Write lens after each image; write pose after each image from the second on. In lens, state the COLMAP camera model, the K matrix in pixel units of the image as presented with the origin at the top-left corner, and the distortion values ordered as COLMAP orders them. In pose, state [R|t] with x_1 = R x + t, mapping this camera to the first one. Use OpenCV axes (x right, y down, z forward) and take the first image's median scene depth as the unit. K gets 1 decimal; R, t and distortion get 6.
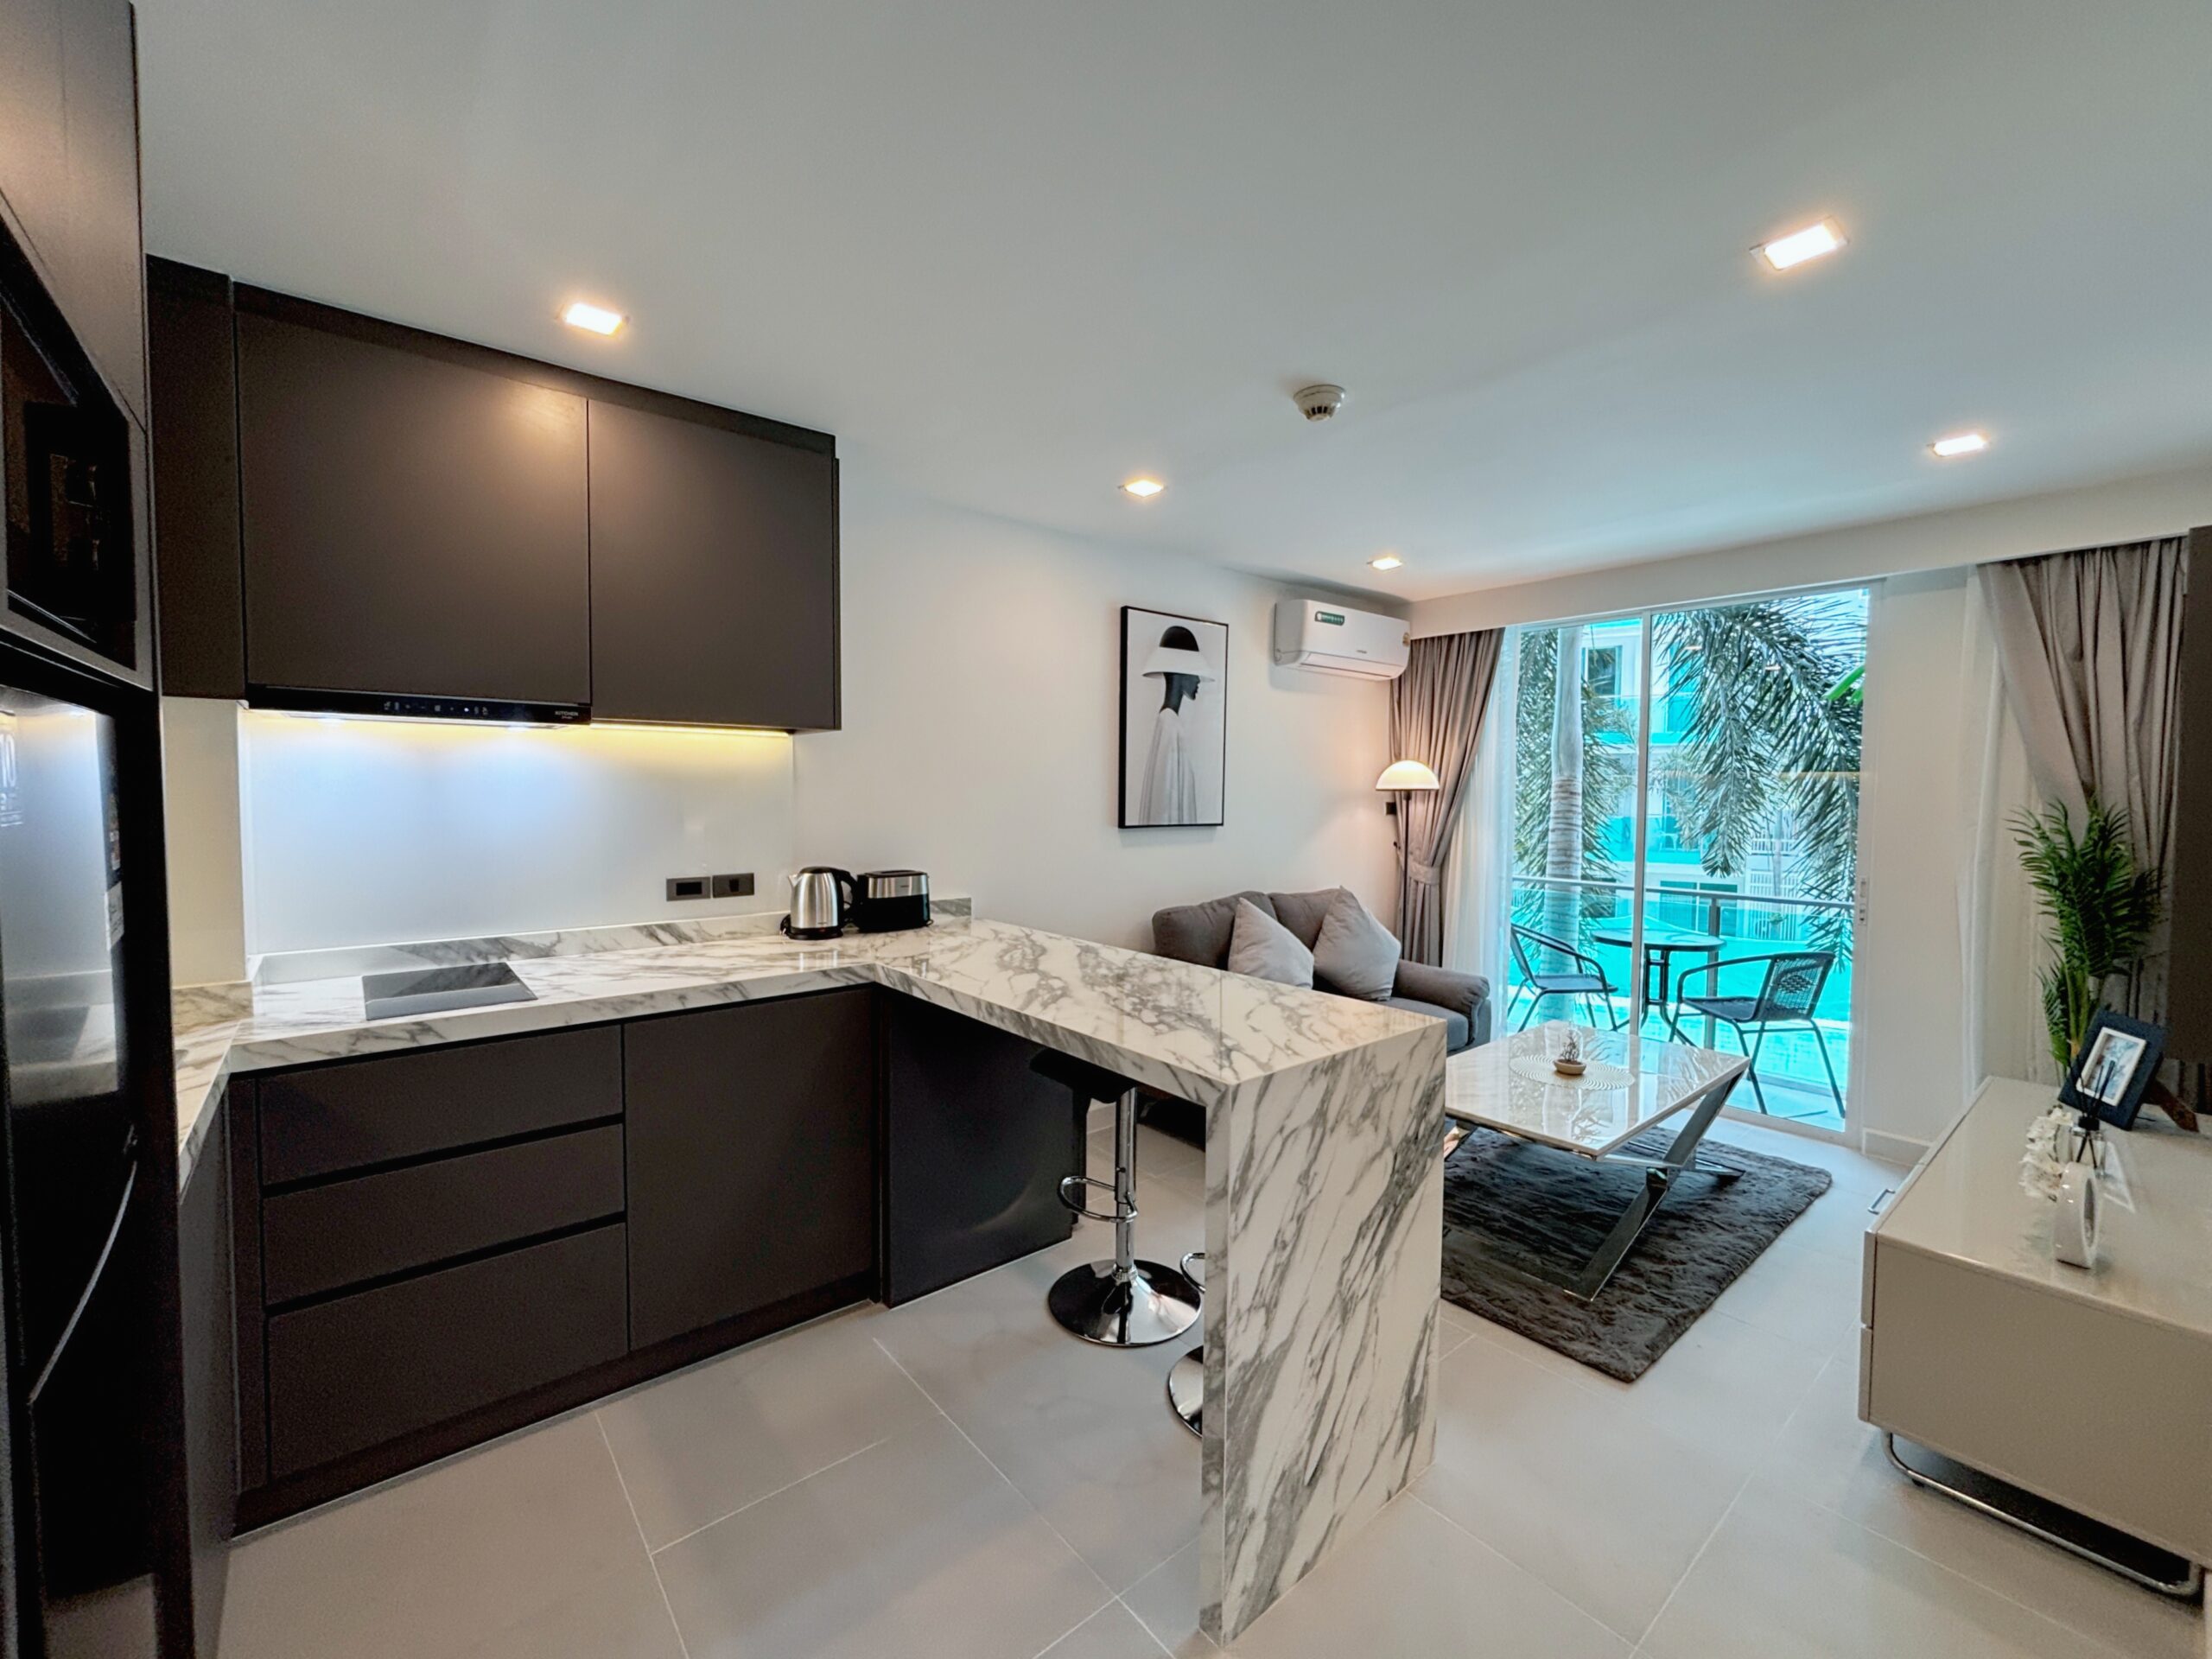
lens RADIAL K [[899.1, 0, 1096.9], [0, 899.1, 826.6], [0, 0, 1]] dist [-0.002180, 0.000057]
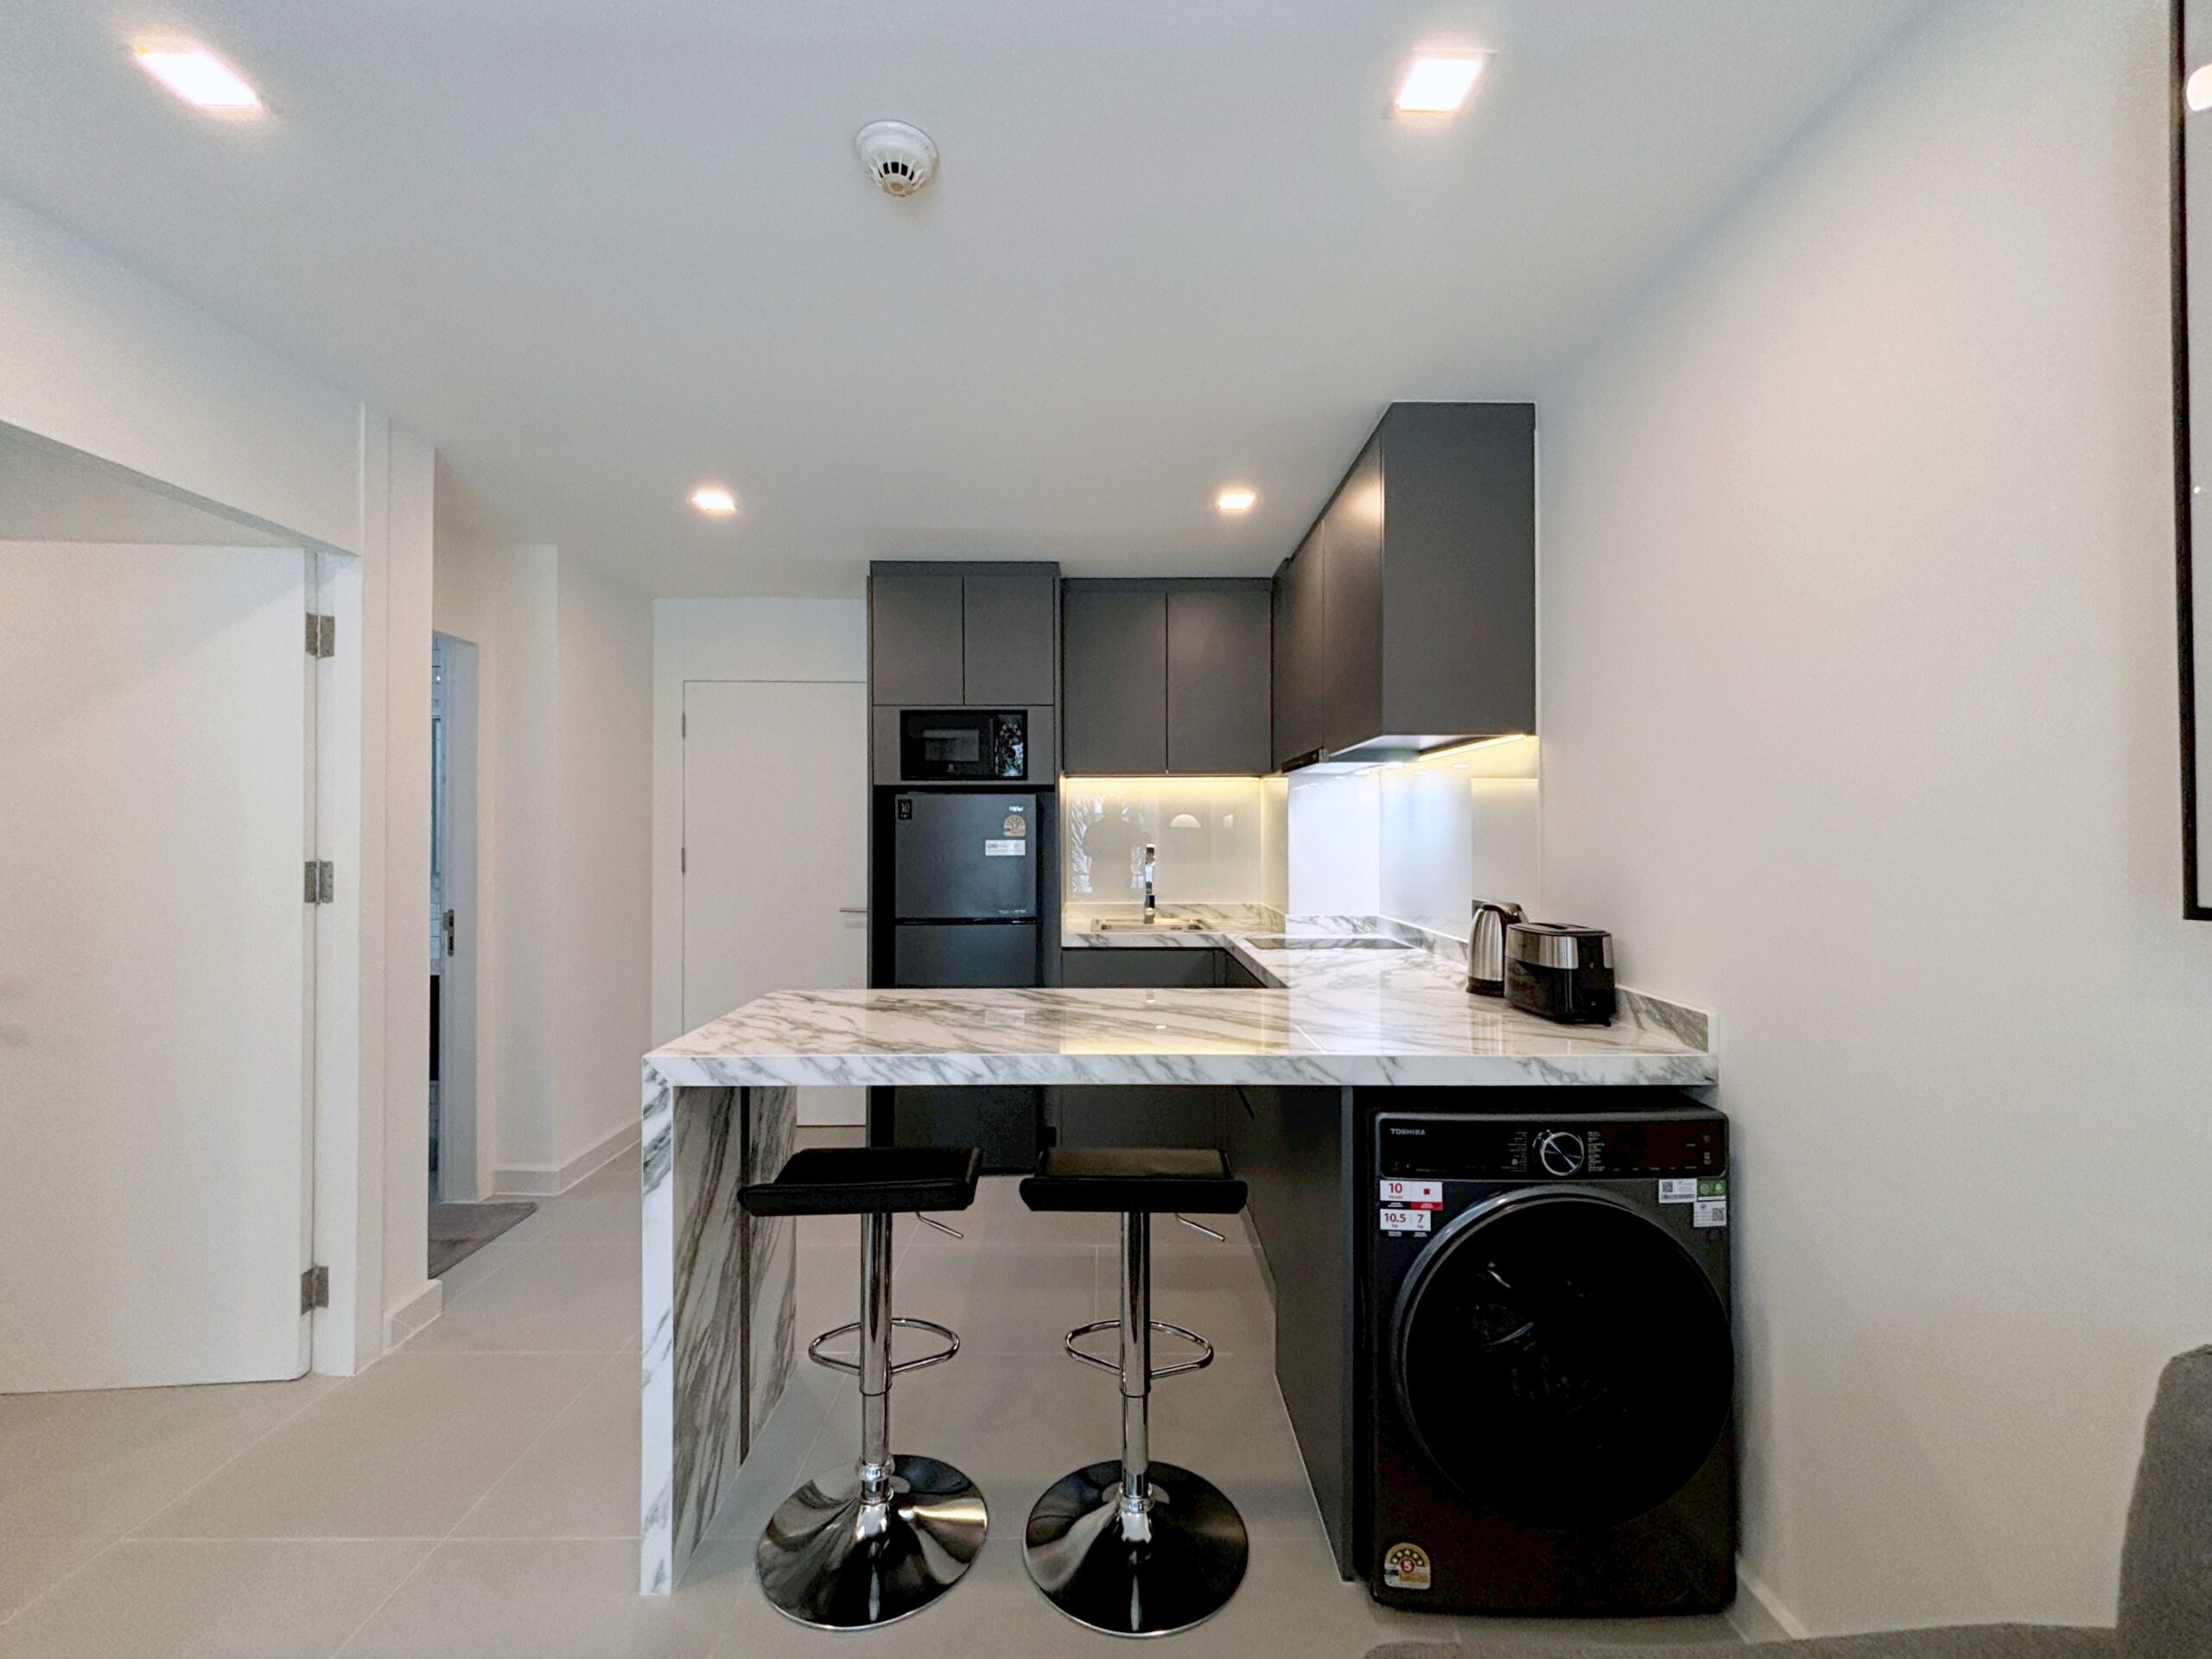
lens RADIAL K [[899.1, 0, 1102.0], [0, 899.1, 826.8], [0, 0, 1]] dist [-0.002180, 0.000057]
pose [[-0.636562, -0.012098, -0.771131, 0.465699], [-0.037139, 0.999198, 0.014982, -0.017546], [0.770331, 0.038175, -0.636501, 1.124637]]
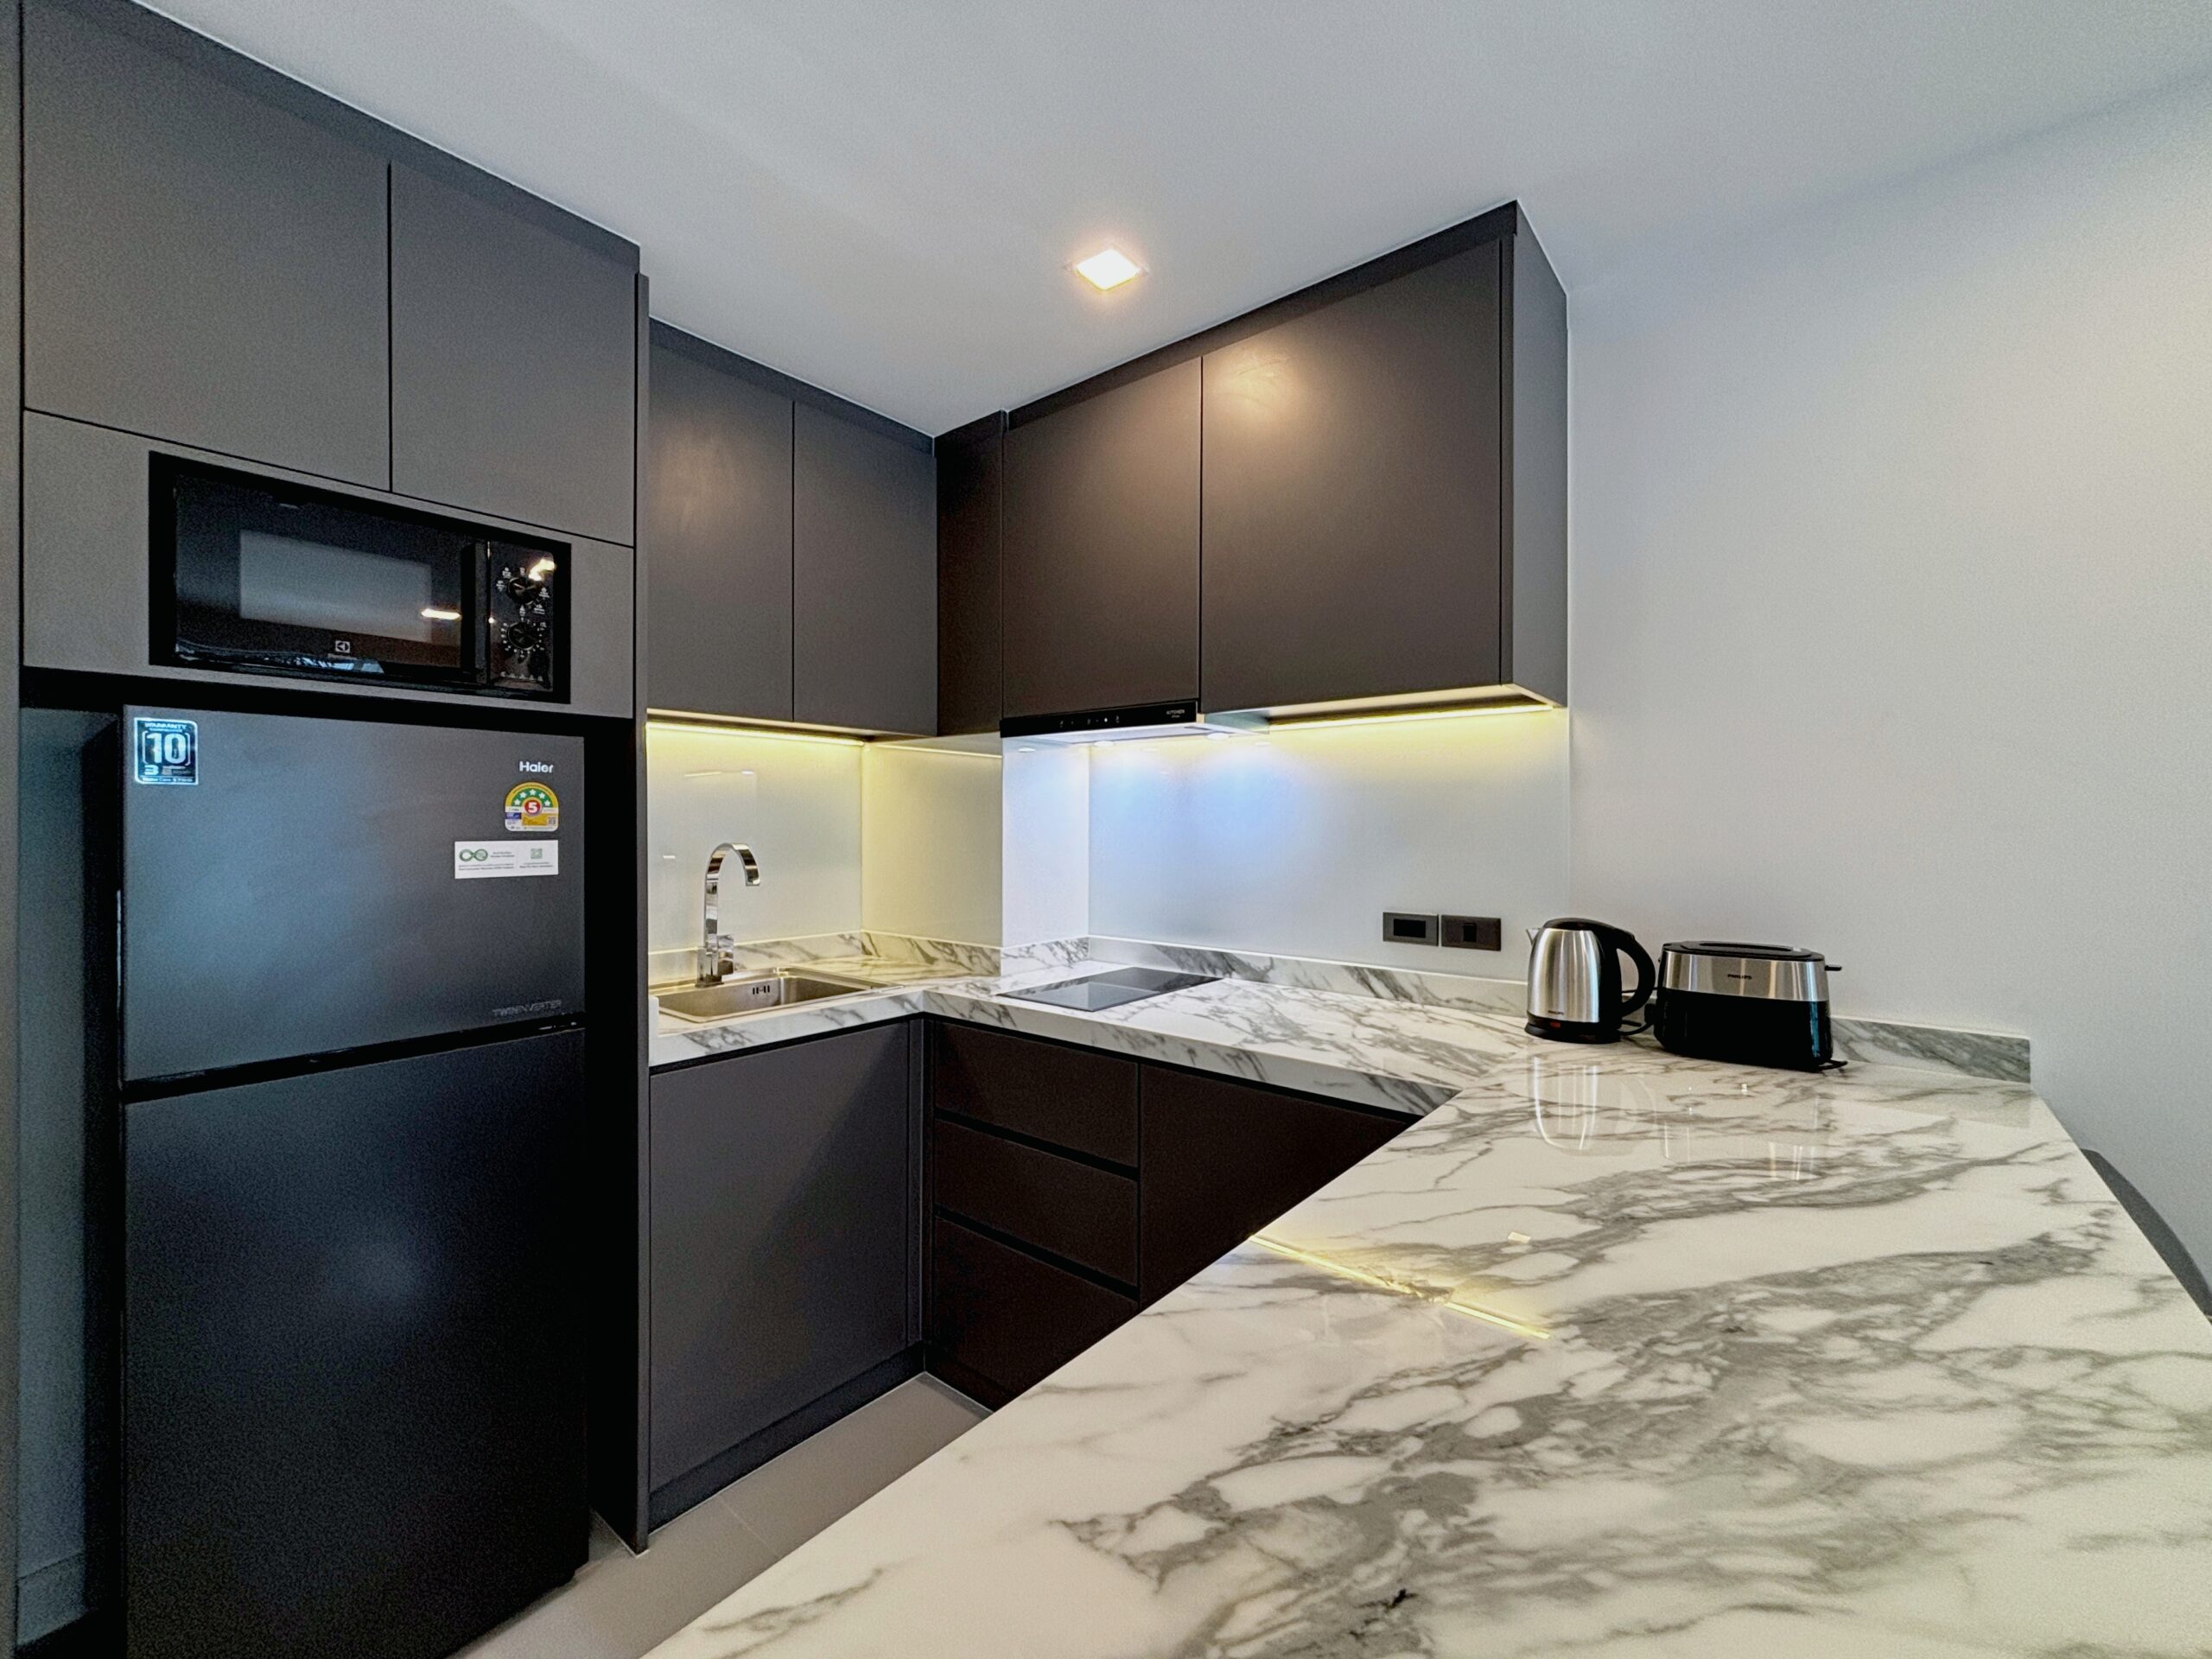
lens RADIAL K [[899.1, 0, 1109.6], [0, 899.1, 820.0], [0, 0, 1]] dist [-0.002180, 0.000057]
pose [[0.196552, -0.010278, -0.980440, 0.199018], [-0.045585, 0.998768, -0.019609, 0.004749], [0.979433, 0.048548, 0.195841, 0.526633]]
